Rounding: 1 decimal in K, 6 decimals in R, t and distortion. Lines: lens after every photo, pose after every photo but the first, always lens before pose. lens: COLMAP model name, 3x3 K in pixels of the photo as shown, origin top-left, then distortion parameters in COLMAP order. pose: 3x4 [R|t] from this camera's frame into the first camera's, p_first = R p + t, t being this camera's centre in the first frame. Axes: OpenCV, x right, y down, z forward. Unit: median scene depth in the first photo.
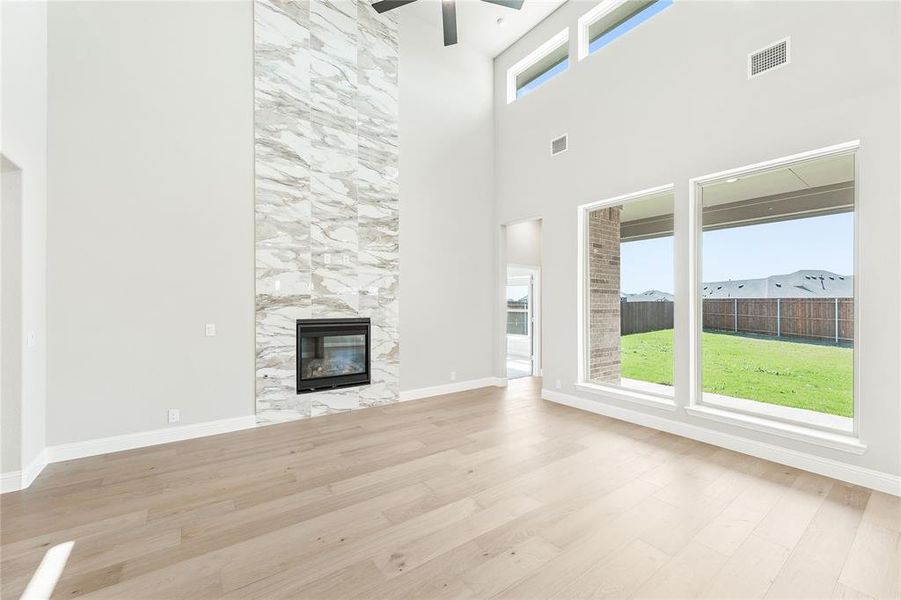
lens RADIAL K [[359.6, 0, 450.0], [0, 359.6, 303.6], [0, 0, 1]] dist [-0.001337, -0.000062]
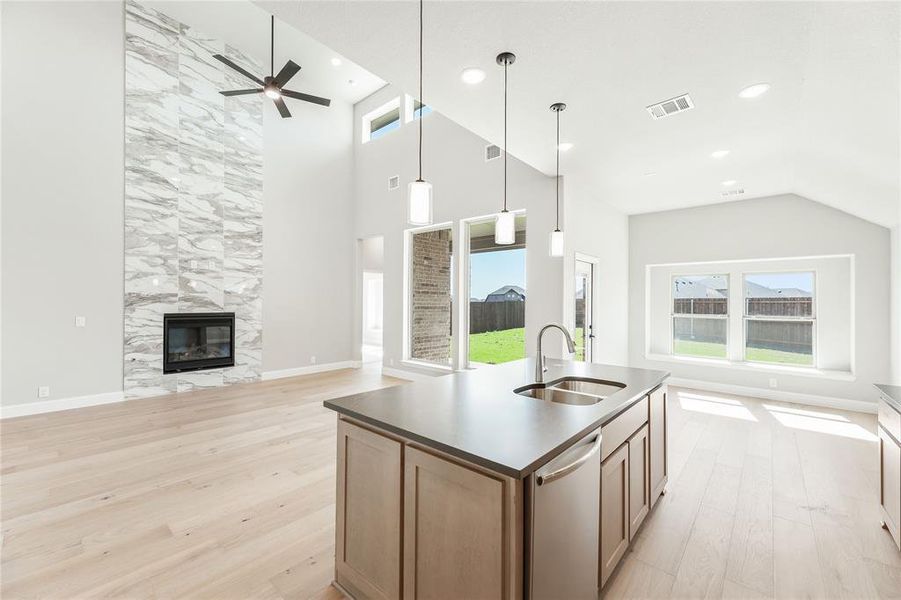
lens RADIAL K [[362.6, 0, 450.5], [0, 362.6, 300.0], [0, 0, 1]] dist [0.000899, 0.000167]
pose [[0.976851, 0.005717, 0.213843, 0.246311], [-0.004392, 0.999968, -0.006670, 0.001614], [-0.213875, 0.005577, 0.976845, -0.392731]]
